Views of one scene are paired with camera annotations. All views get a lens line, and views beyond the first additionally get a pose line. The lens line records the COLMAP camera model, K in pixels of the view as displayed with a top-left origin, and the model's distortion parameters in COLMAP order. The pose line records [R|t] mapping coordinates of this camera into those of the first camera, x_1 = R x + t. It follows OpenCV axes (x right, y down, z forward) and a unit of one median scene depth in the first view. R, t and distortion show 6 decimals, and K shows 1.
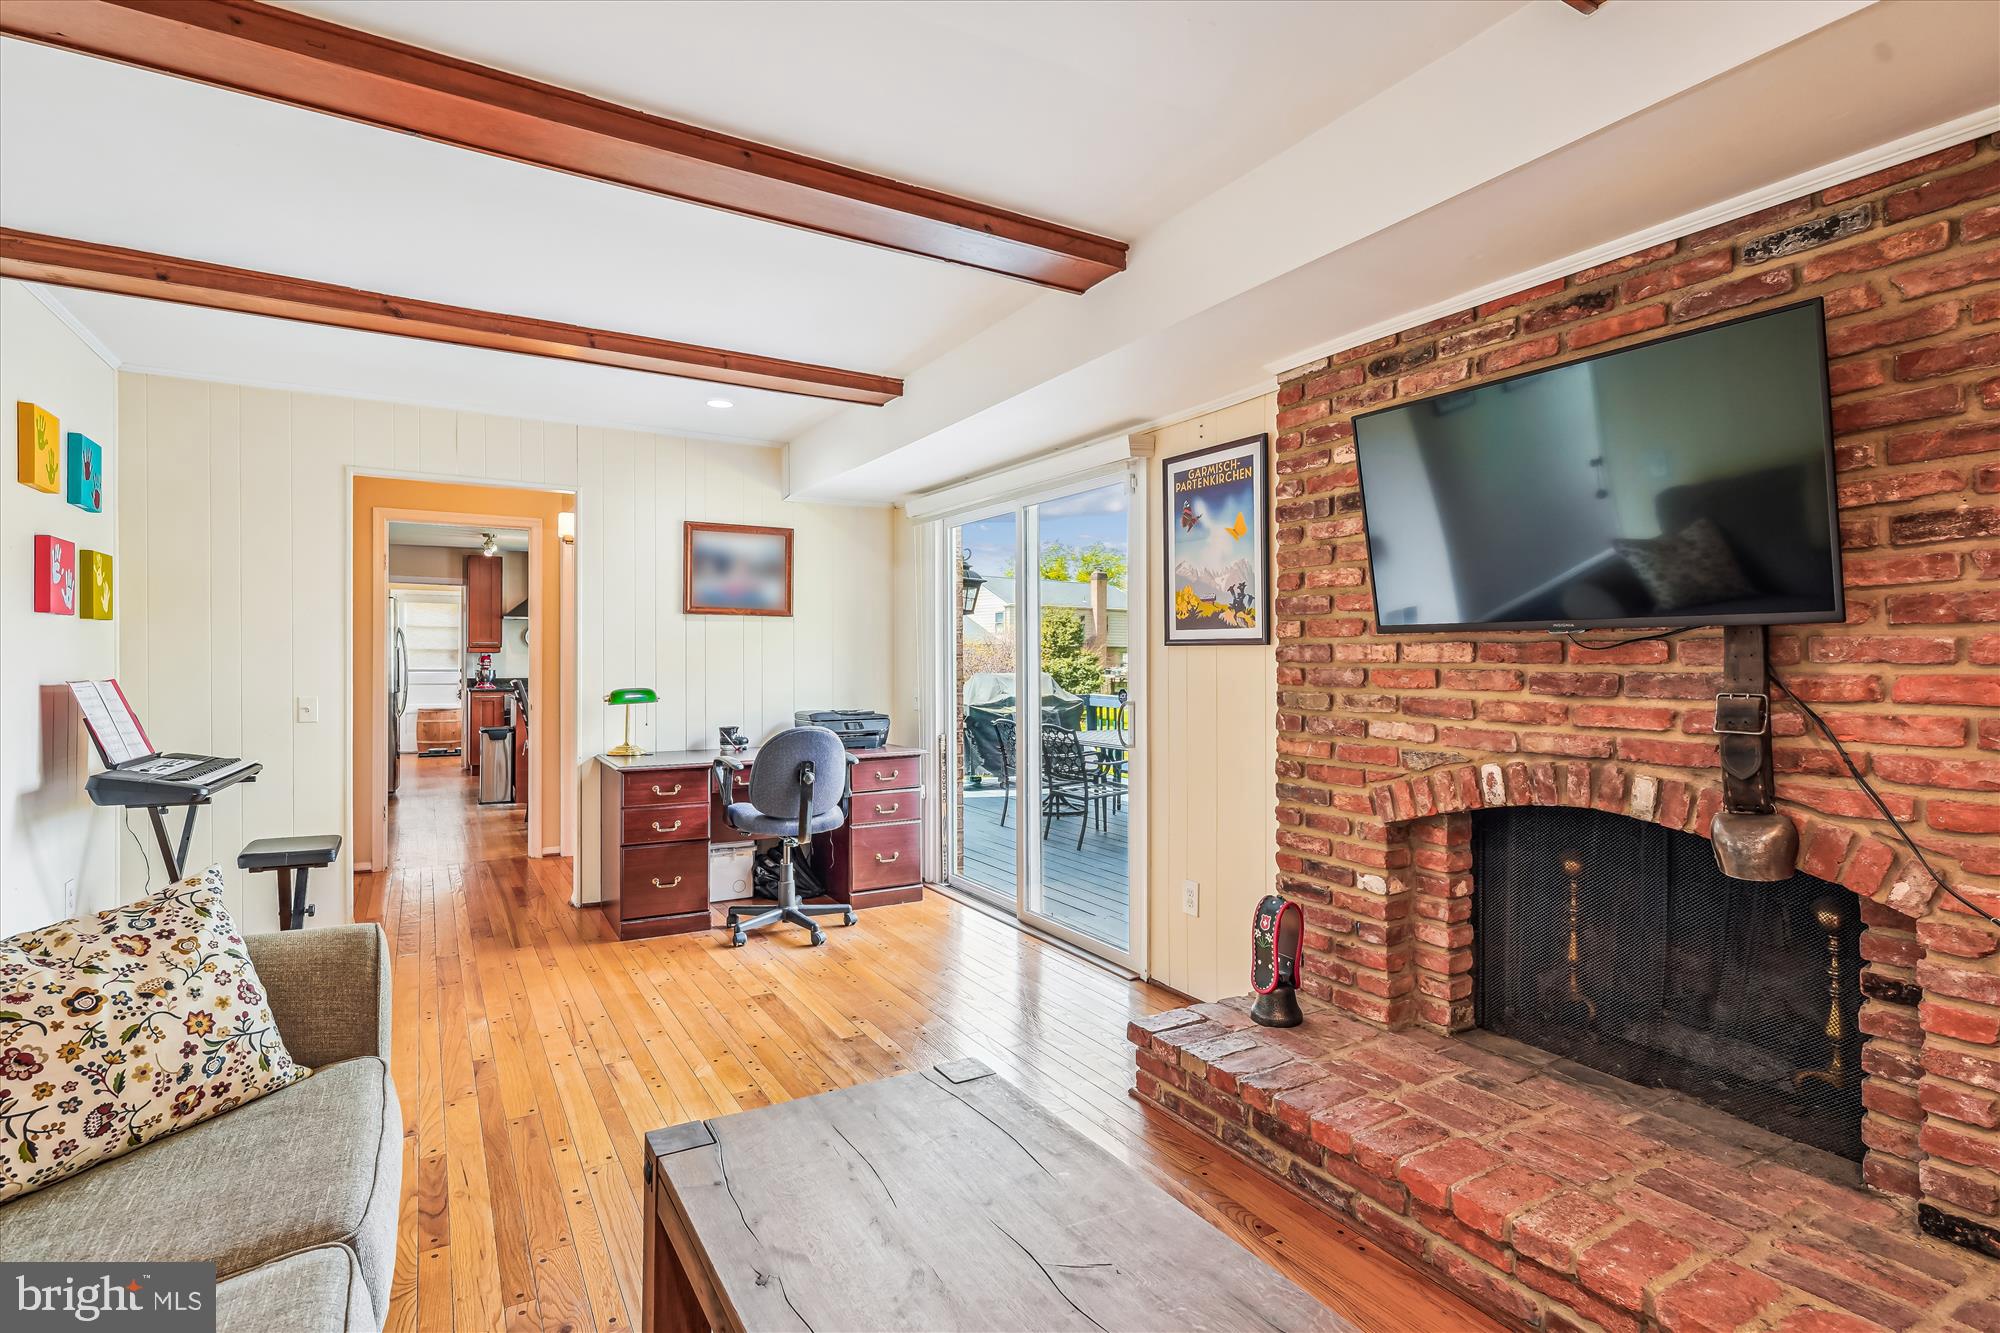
lens RADIAL K [[974.7, 0, 994.9], [0, 974.7, 658.2], [0, 0, 1]] dist [0.002918, 0.001257]
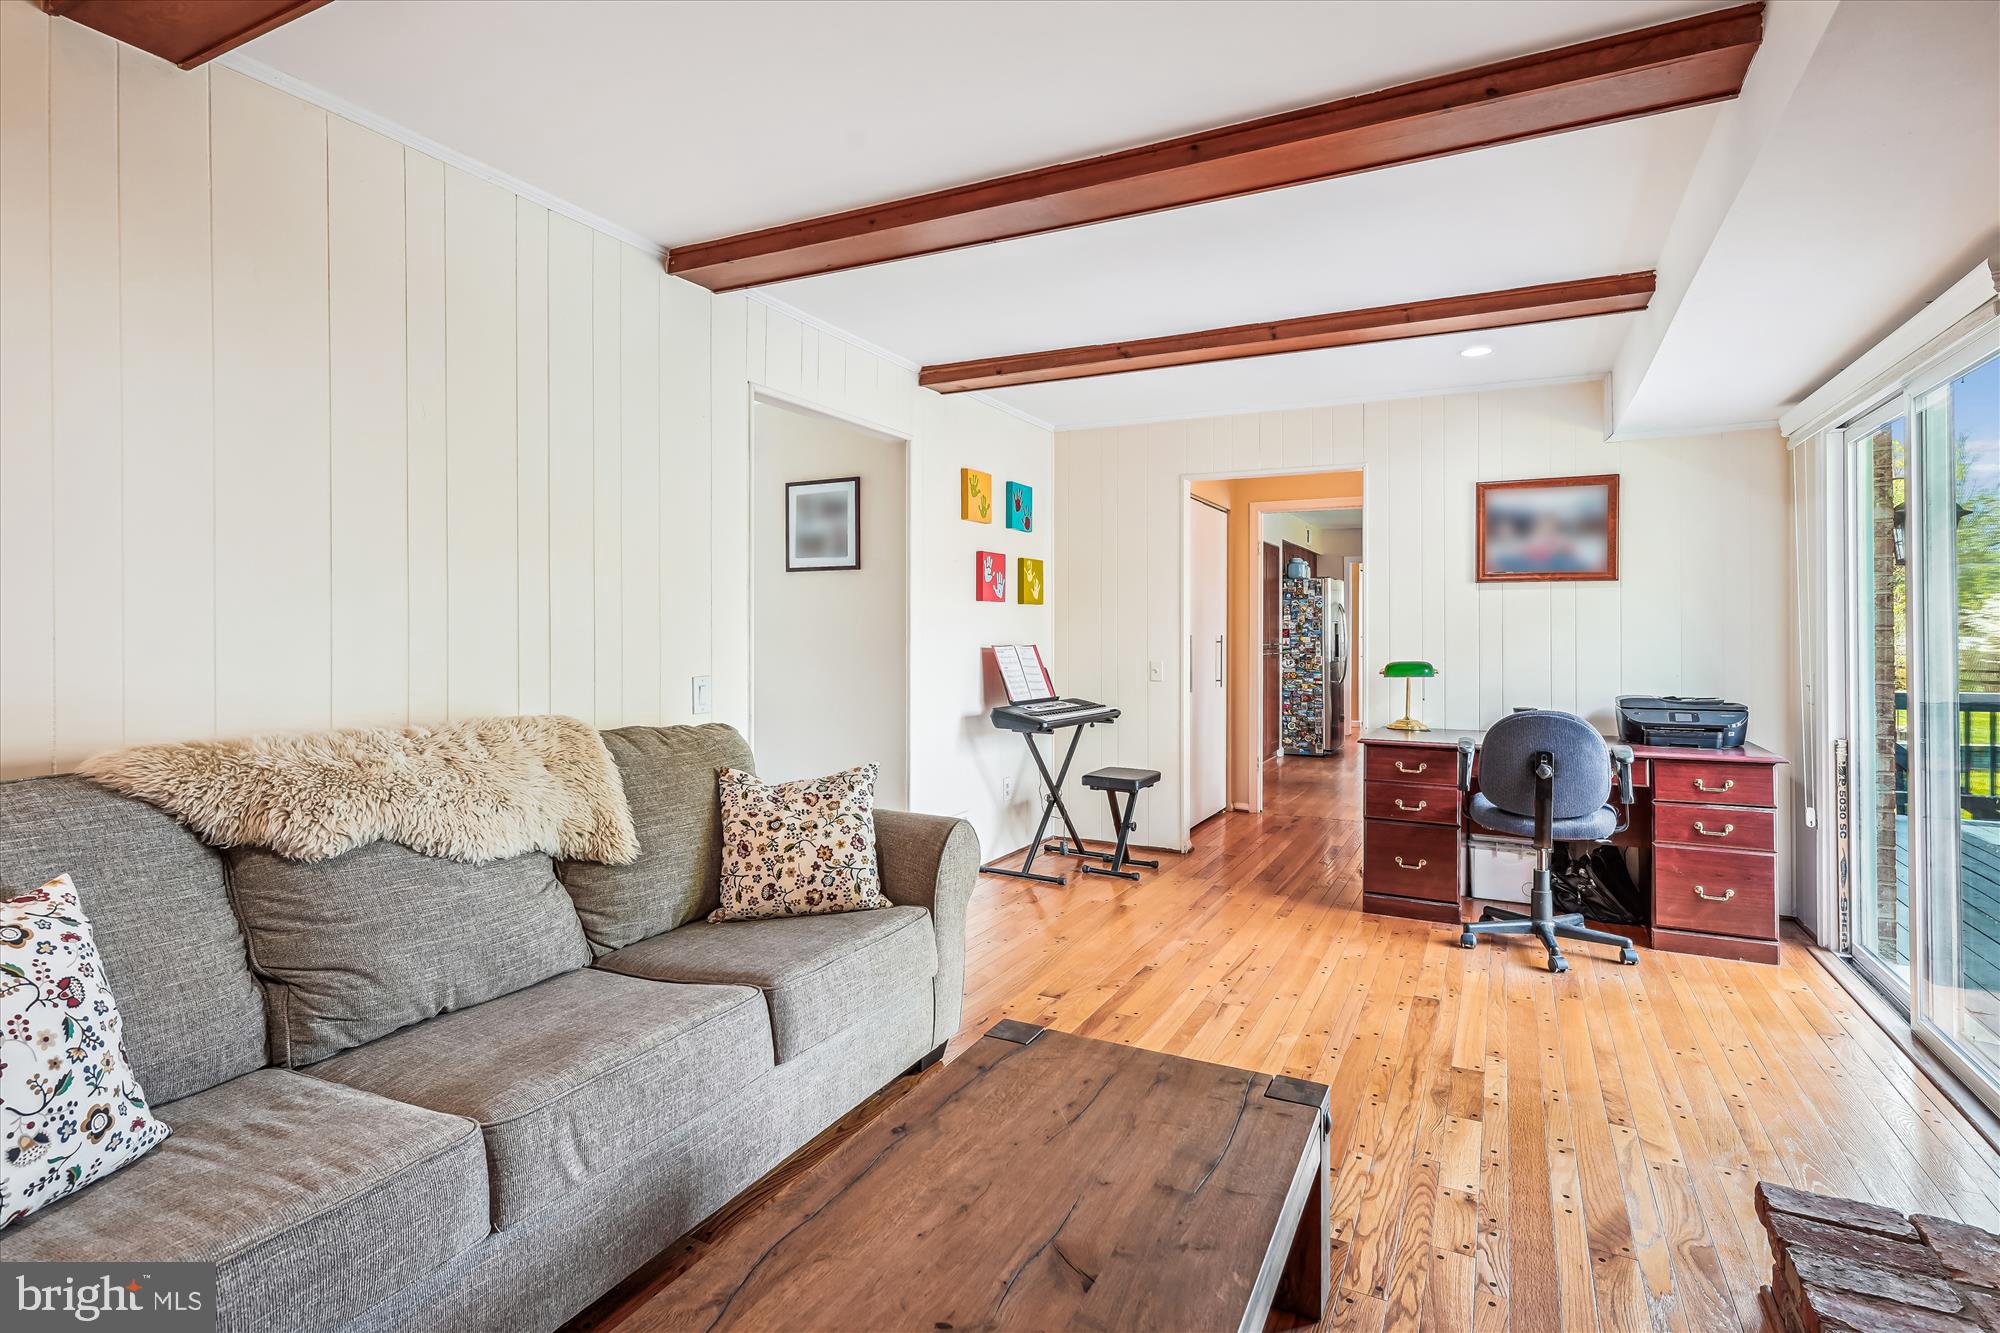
lens RADIAL K [[992.5, 0, 999.4], [0, 992.5, 625.8], [0, 0, 1]] dist [0.002230, 0.001275]
pose [[0.535323, -0.004785, -0.844634, 0.374251], [-0.000470, 0.999982, -0.005963, 0.001978], [0.844647, 0.003589, 0.535311, 0.179732]]
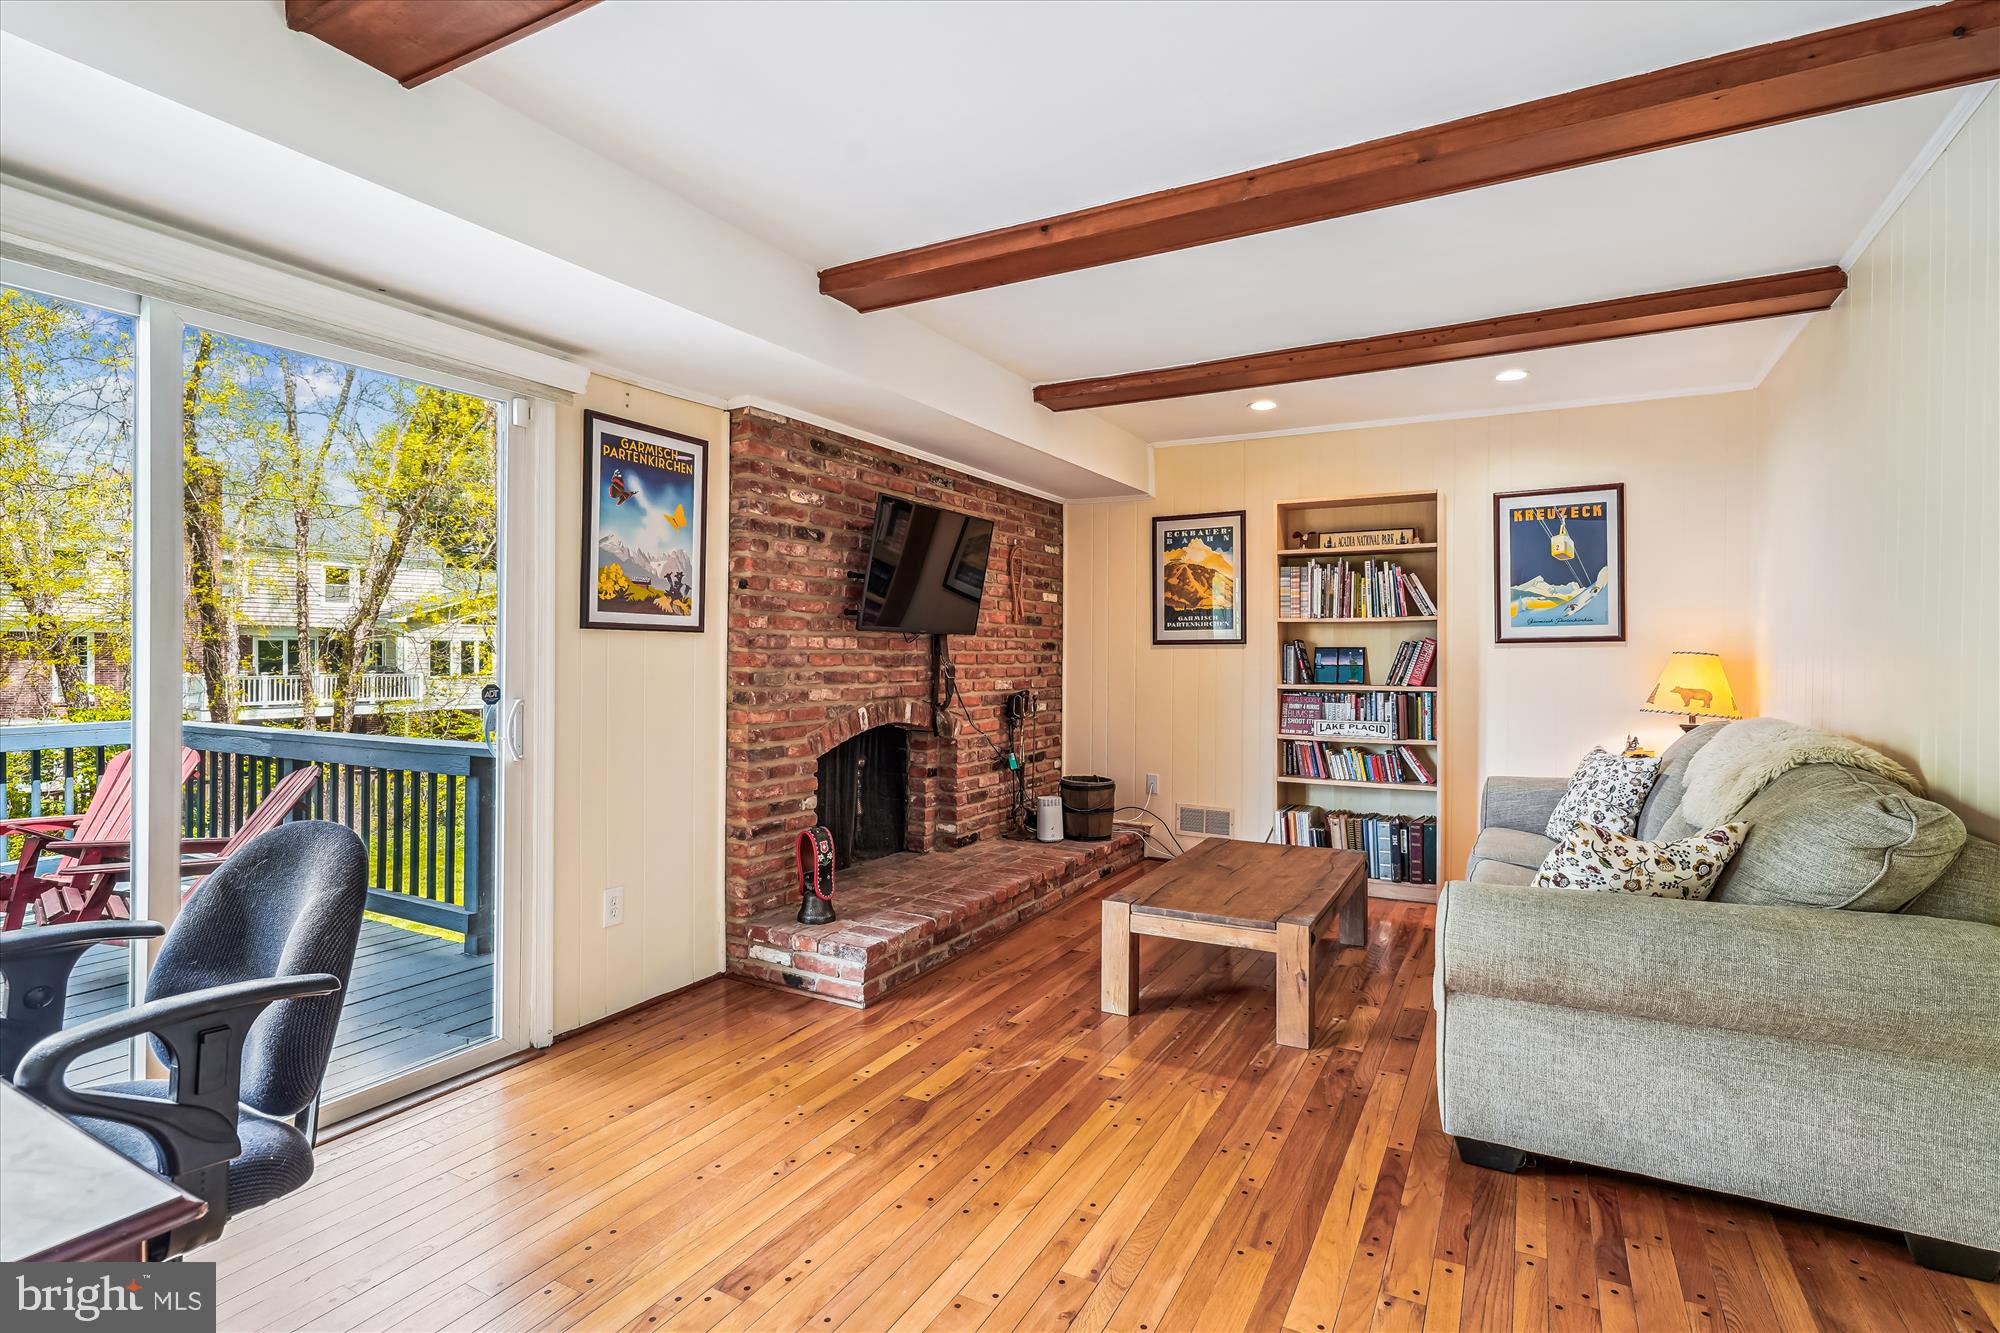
lens RADIAL K [[974.7, 0, 994.9], [0, 974.7, 658.2], [0, 0, 1]] dist [0.002918, 0.001257]
pose [[-0.507715, -0.010092, 0.861466, -0.843224], [-0.007849, 0.999944, 0.007088, 0.004879], [-0.861489, -0.003162, -0.507766, 1.278436]]
